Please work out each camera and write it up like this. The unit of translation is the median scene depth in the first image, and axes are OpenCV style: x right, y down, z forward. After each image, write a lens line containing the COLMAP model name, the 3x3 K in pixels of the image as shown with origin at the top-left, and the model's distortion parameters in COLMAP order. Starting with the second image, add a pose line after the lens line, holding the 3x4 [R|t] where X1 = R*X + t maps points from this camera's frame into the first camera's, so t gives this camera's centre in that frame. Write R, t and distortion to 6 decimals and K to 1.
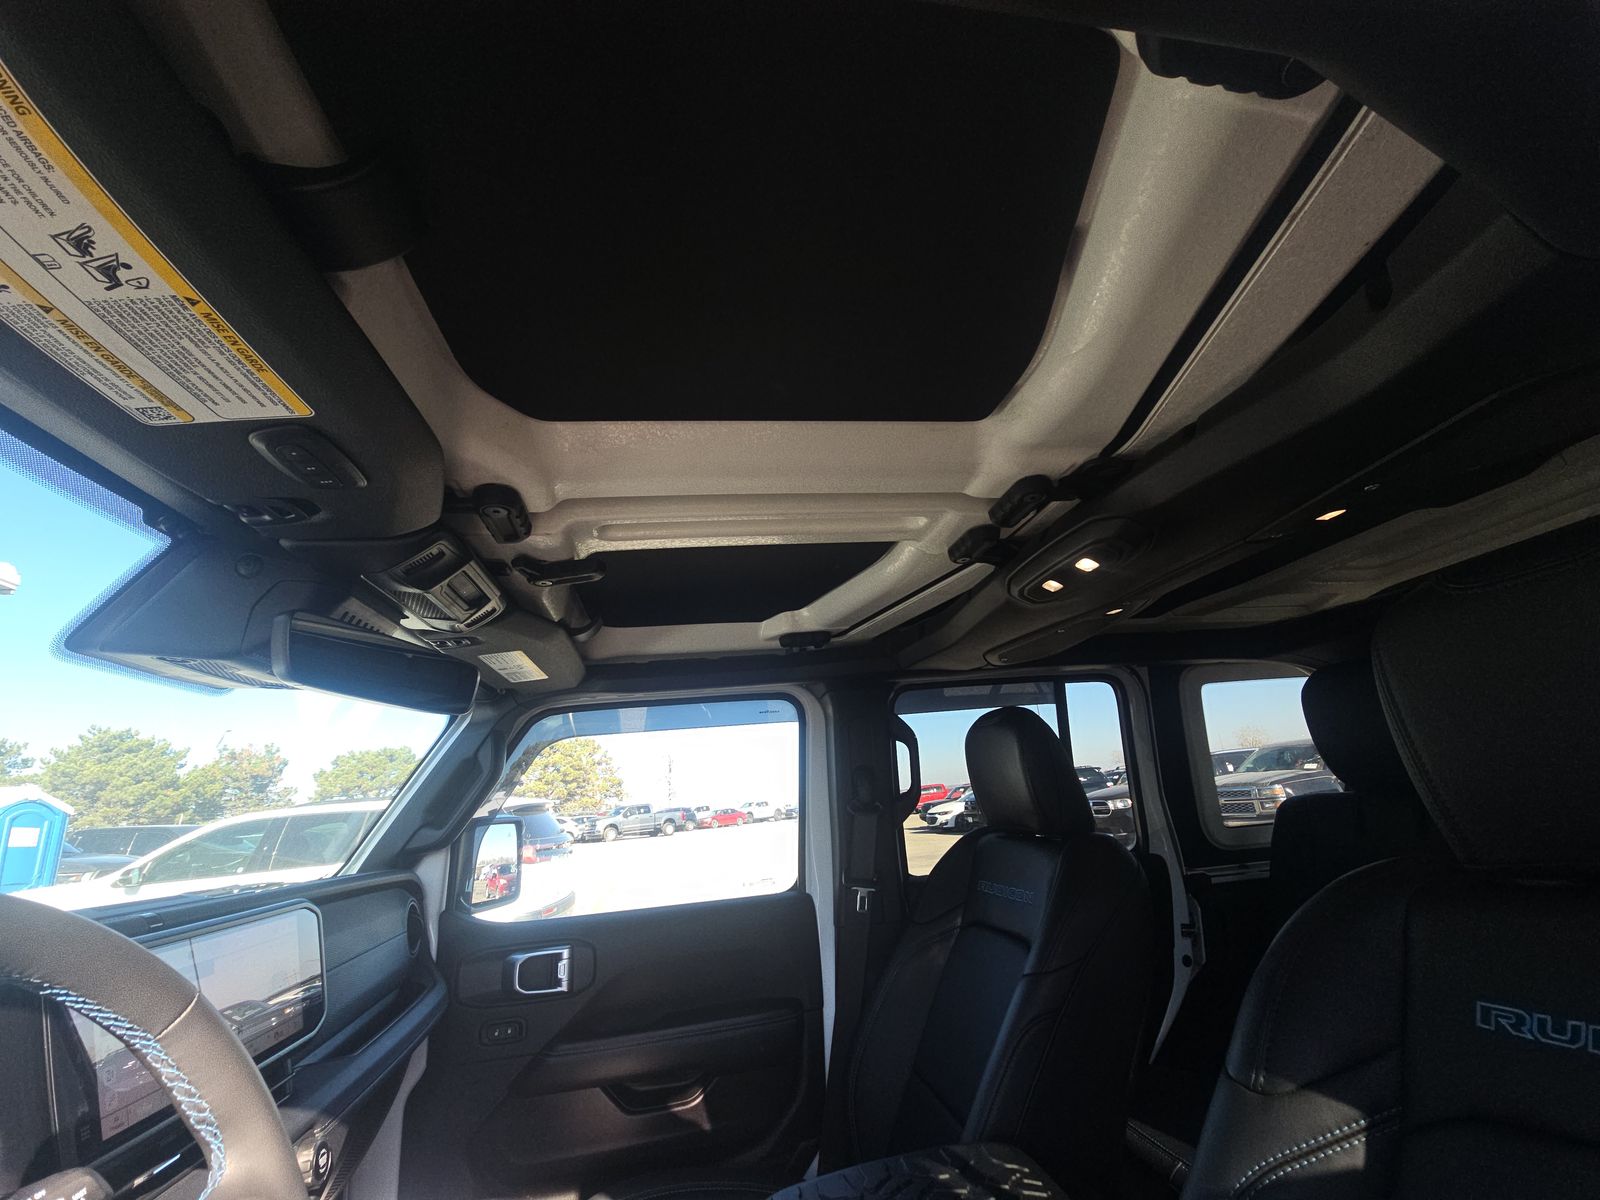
lens RADIAL K [[645.1, 0, 802.6], [0, 645.1, 606.3], [0, 0, 1]] dist [0.009456, -0.005890]
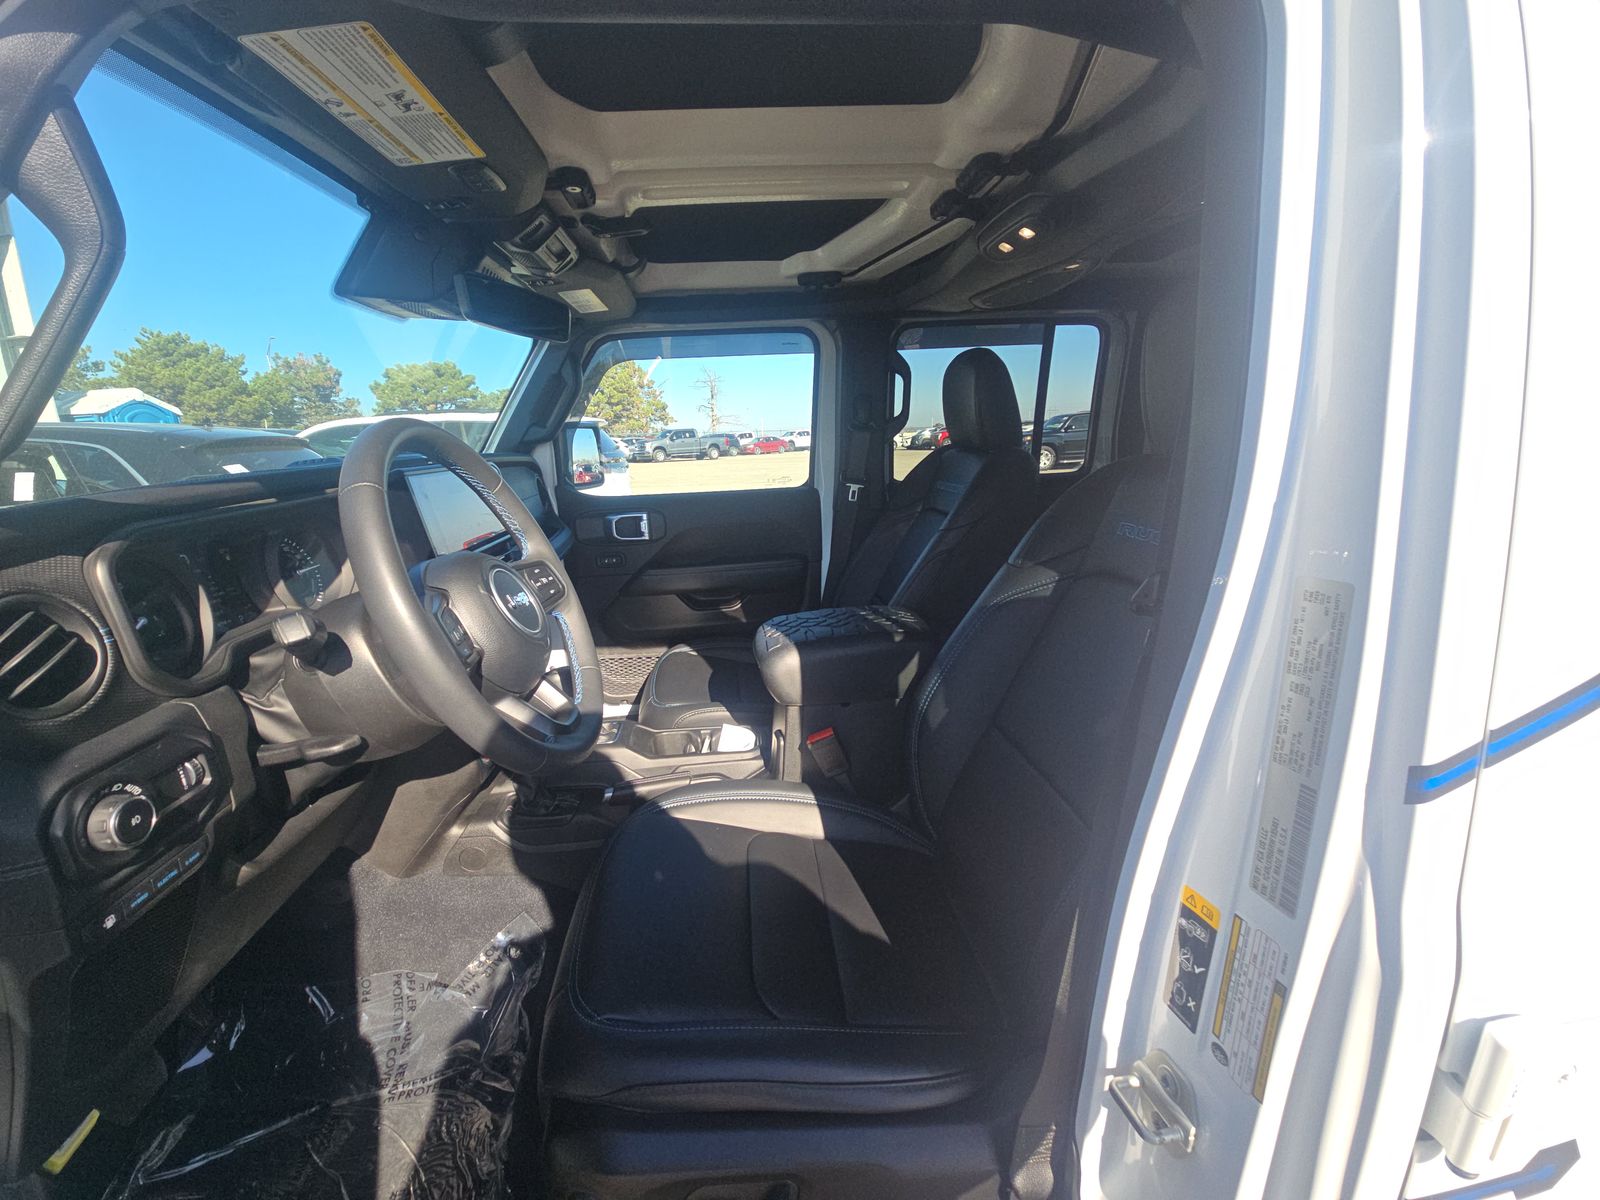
lens RADIAL K [[646.6, 0, 796.9], [0, 646.6, 605.0], [0, 0, 1]] dist [-0.000022, 0.000072]
pose [[0.996619, 0.058725, -0.057456, 0.088291], [-0.019690, 0.849687, 0.526920, -0.084453], [0.079763, -0.524007, 0.847971, -0.396414]]
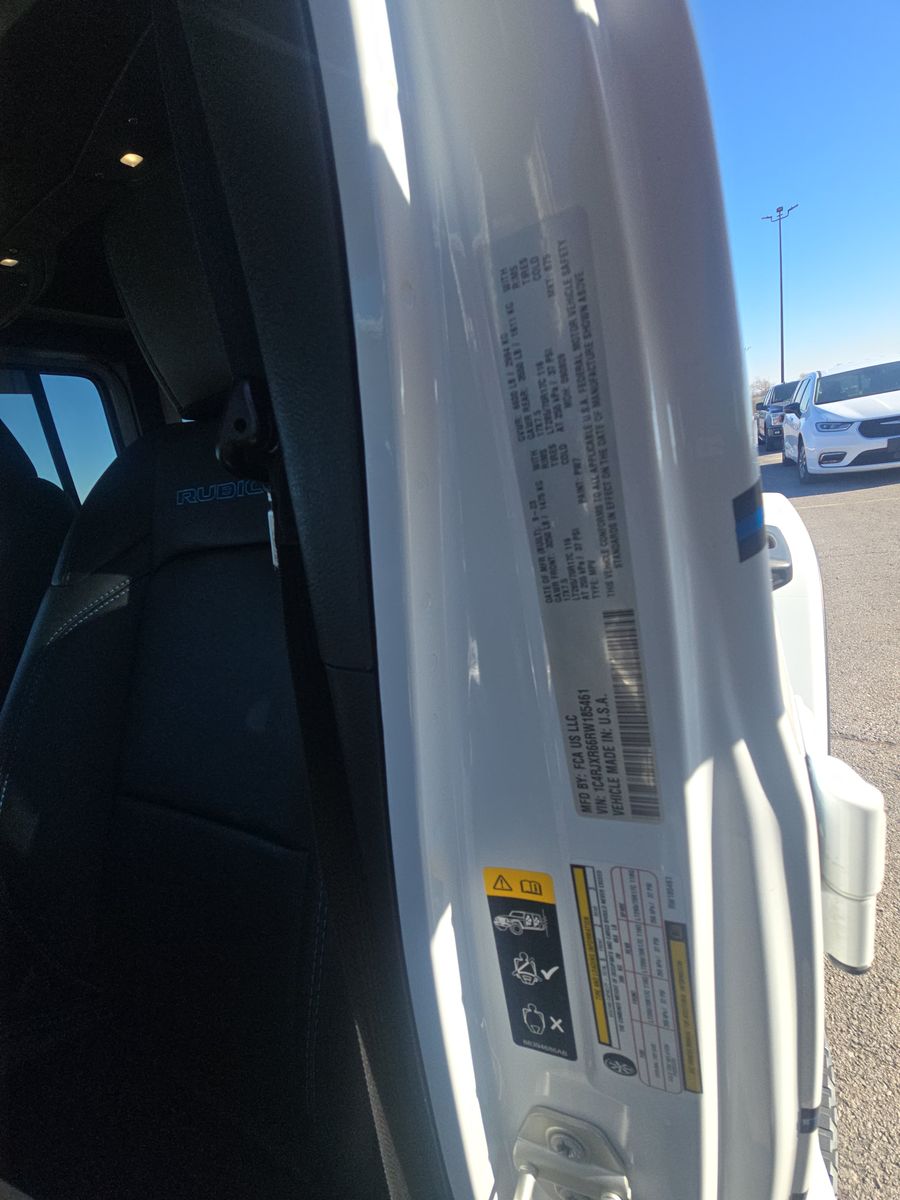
lens RADIAL K [[483.8, 0, 450.0], [0, 483.8, 600.0], [0, 0, 1]] dist [0.009456, -0.005890]
pose [[0.615621, -0.247501, 0.748167, 0.217889], [-0.096330, 0.918645, 0.383161, 0.148940], [-0.782133, -0.307953, 0.541695, -0.139340]]
